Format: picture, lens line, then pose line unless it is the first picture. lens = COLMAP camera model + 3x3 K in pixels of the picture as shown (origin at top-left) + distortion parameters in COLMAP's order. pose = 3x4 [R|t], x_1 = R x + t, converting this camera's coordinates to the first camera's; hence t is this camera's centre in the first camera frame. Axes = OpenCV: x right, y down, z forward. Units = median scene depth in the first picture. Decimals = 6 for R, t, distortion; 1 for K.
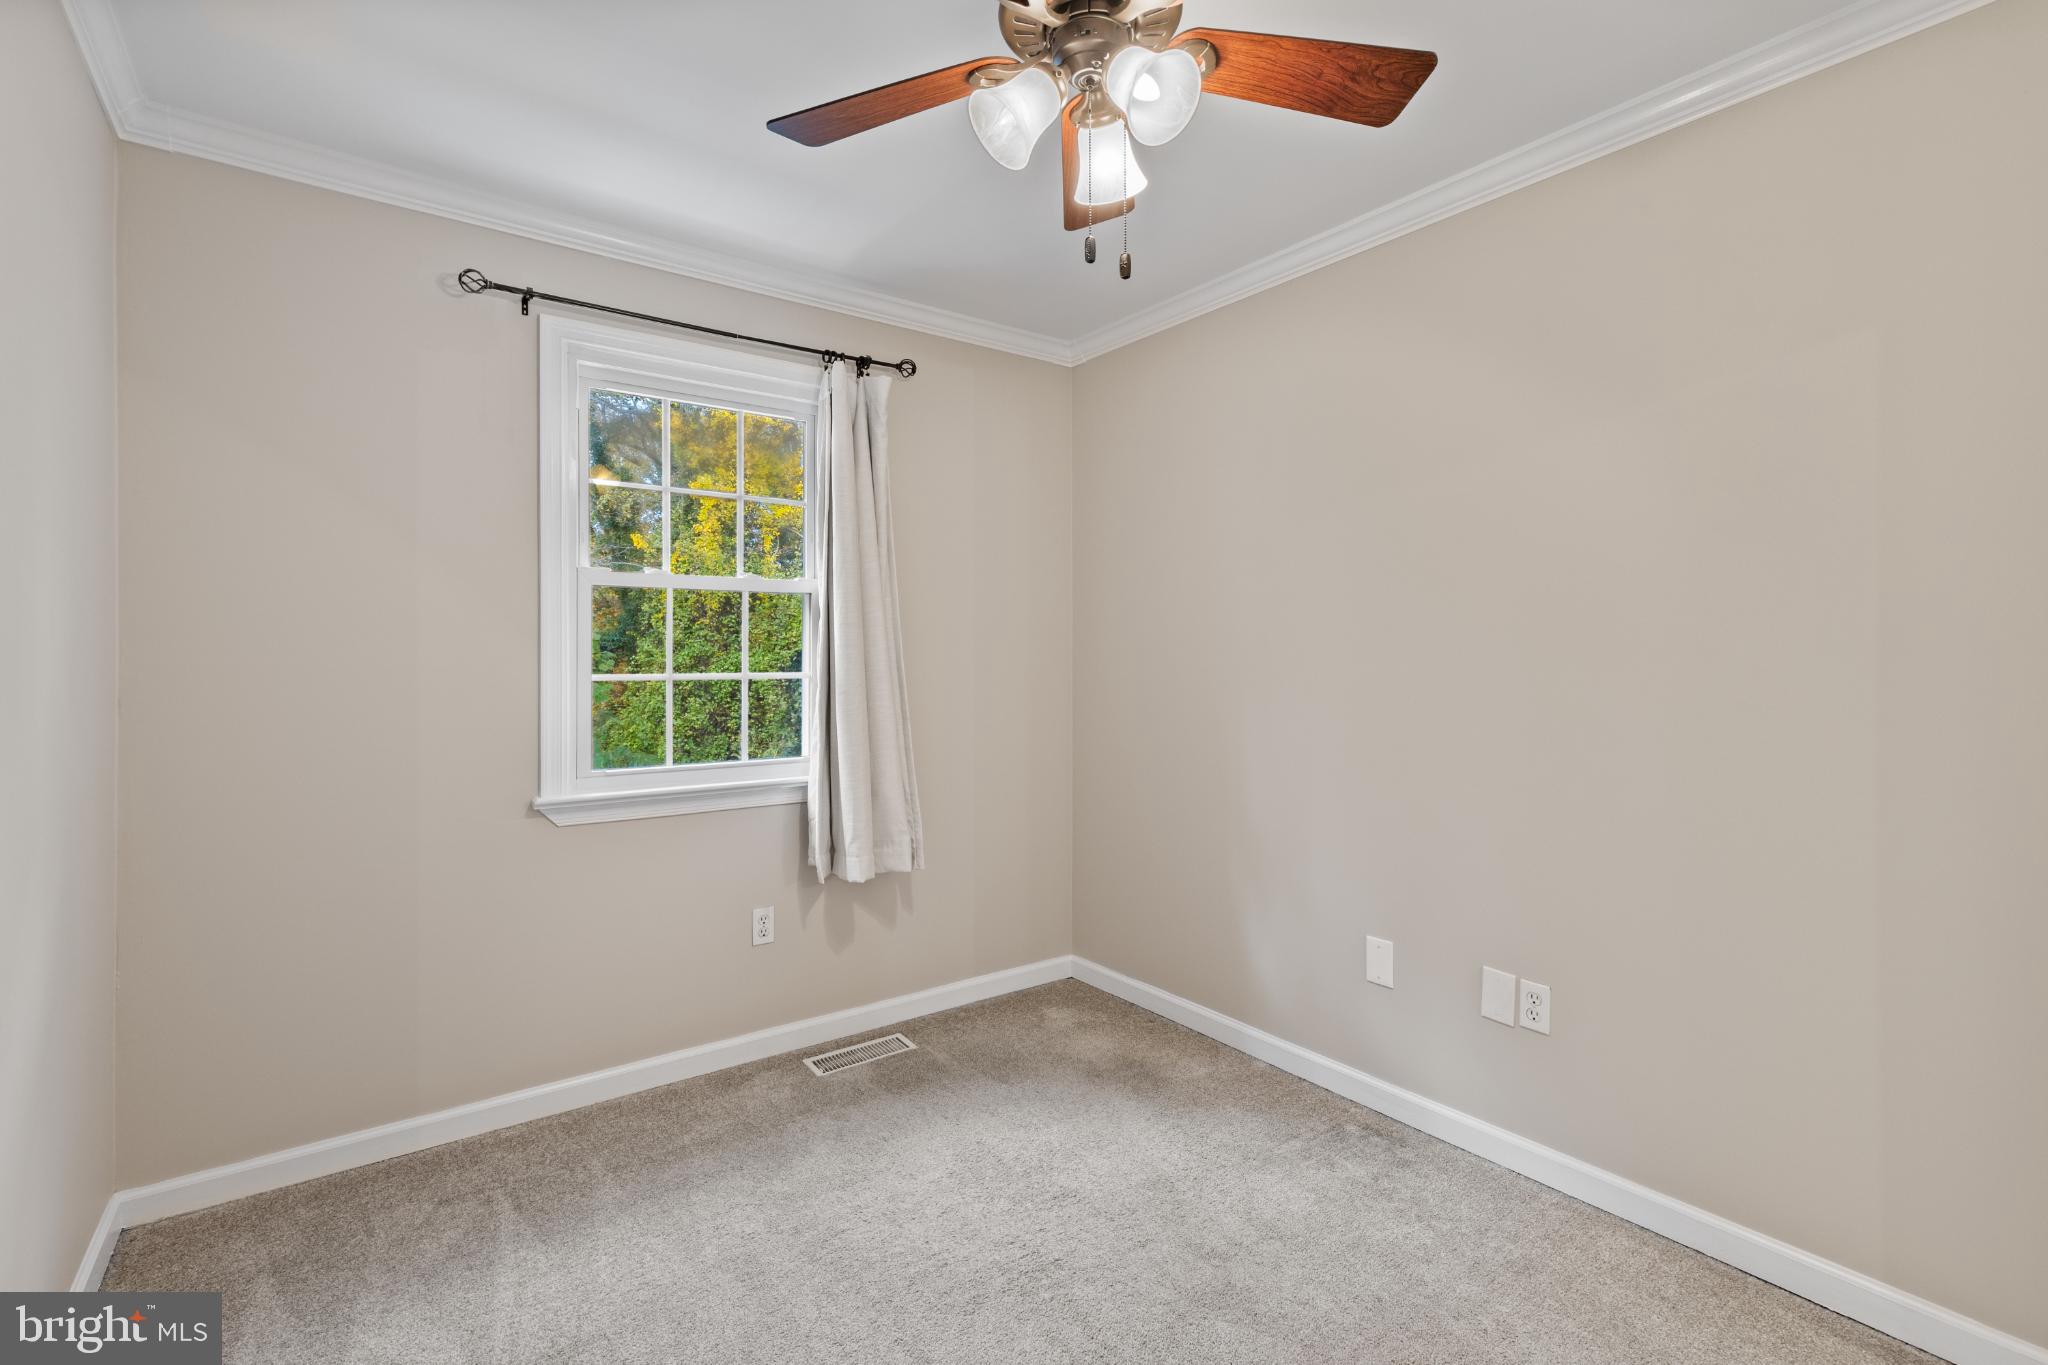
lens RADIAL K [[936.4, 0, 1034.3], [0, 936.4, 666.5], [0, 0, 1]] dist [0.010464, -0.000559]
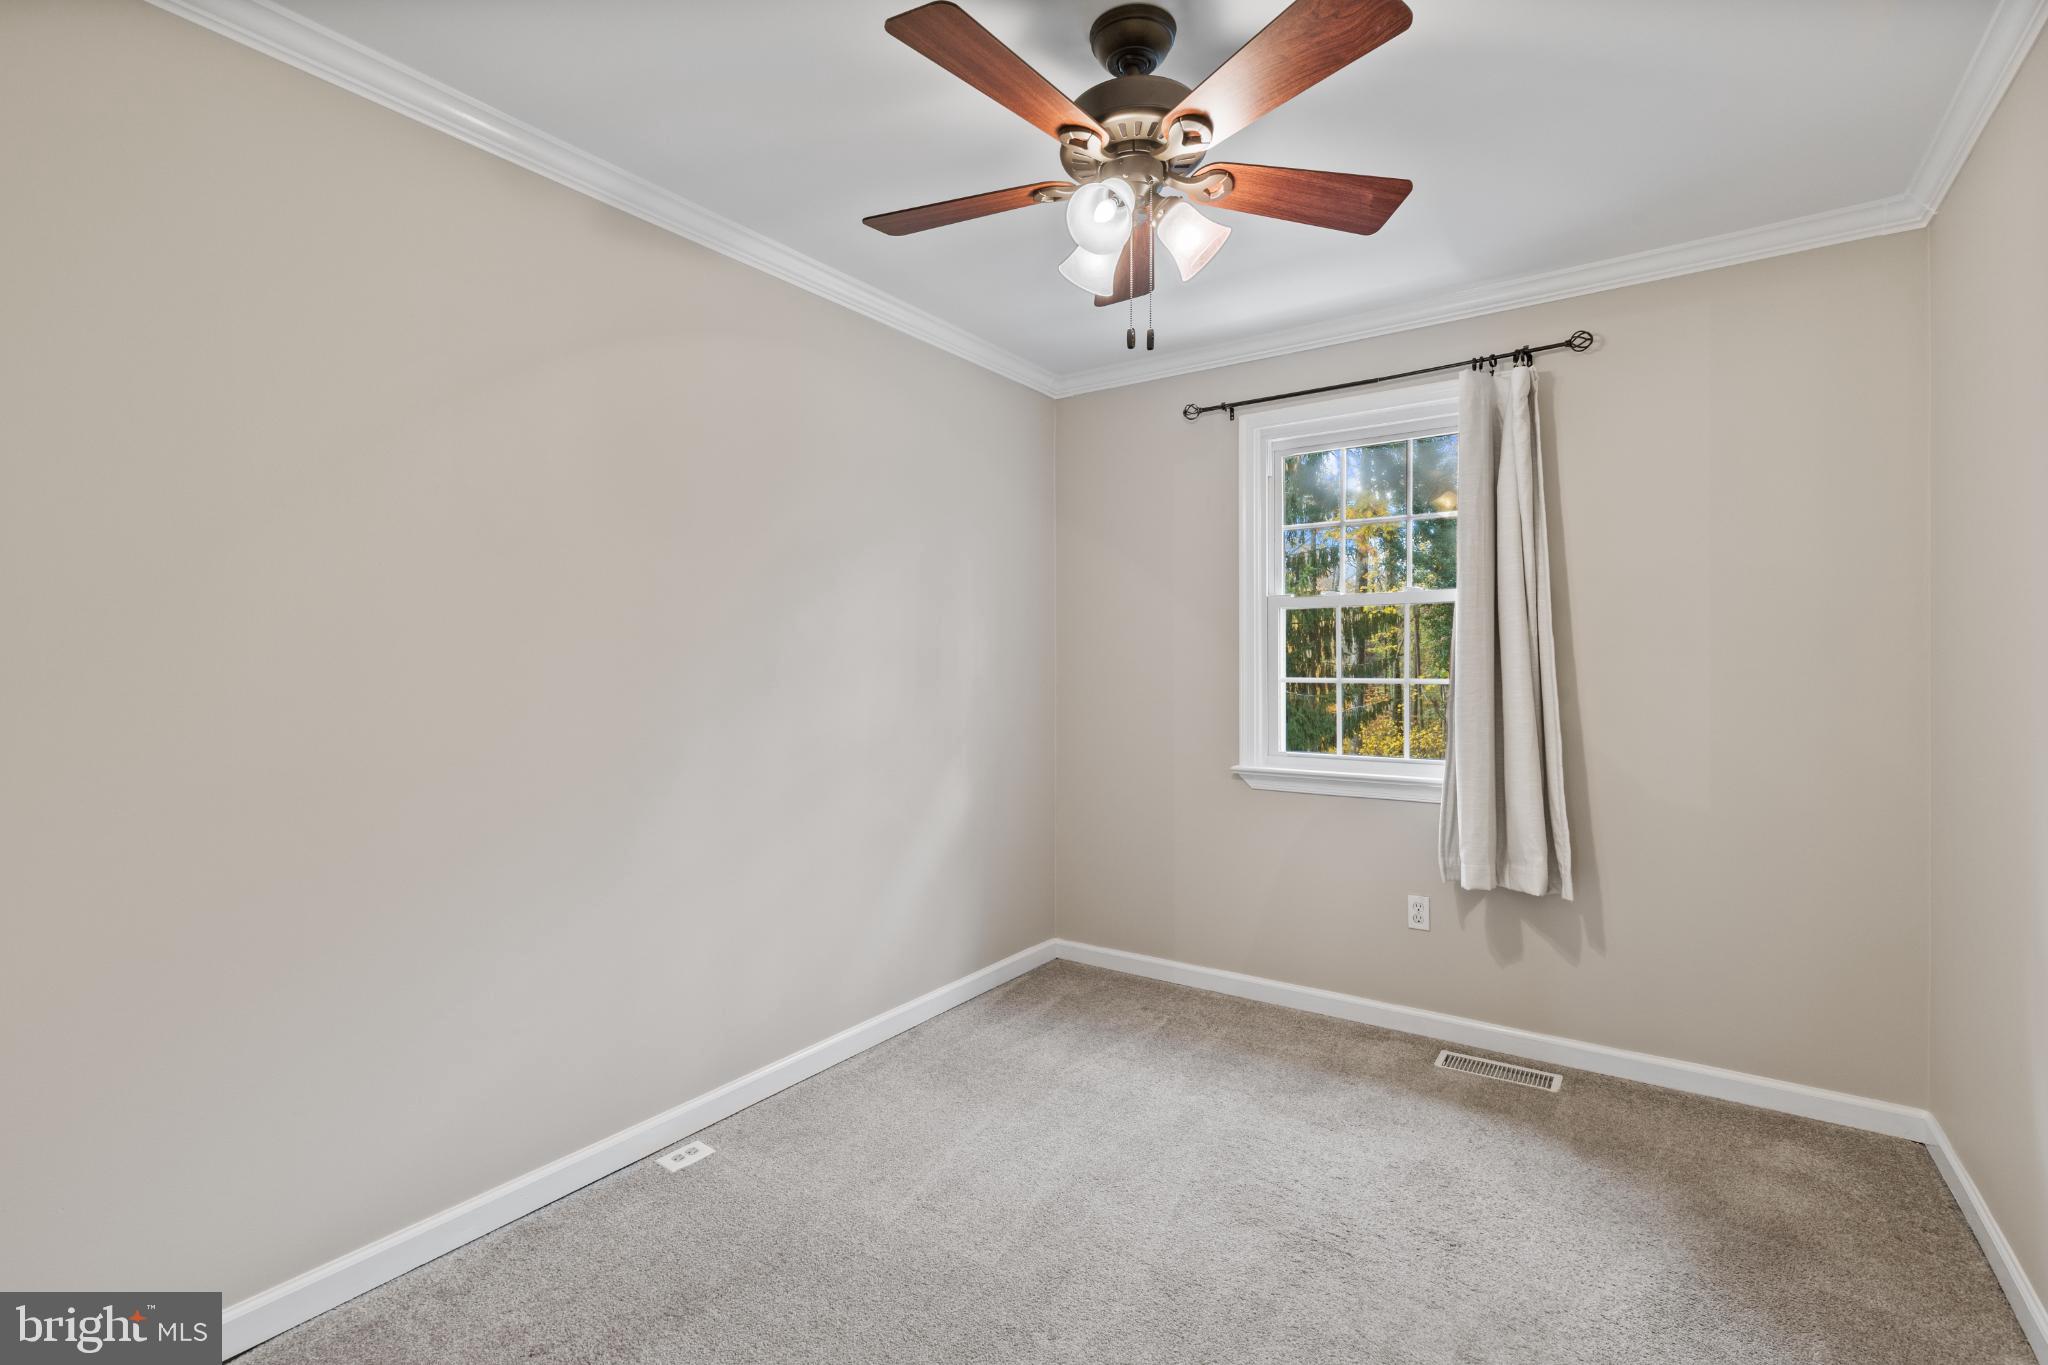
lens RADIAL K [[936.4, 0, 1036.0], [0, 936.4, 676.3], [0, 0, 1]] dist [0.010464, -0.000559]
pose [[0.321313, 0.010035, -0.946920, 0.620608], [-0.008318, 0.999935, 0.007774, -0.000171], [0.946937, 0.005378, 0.321375, 0.245801]]
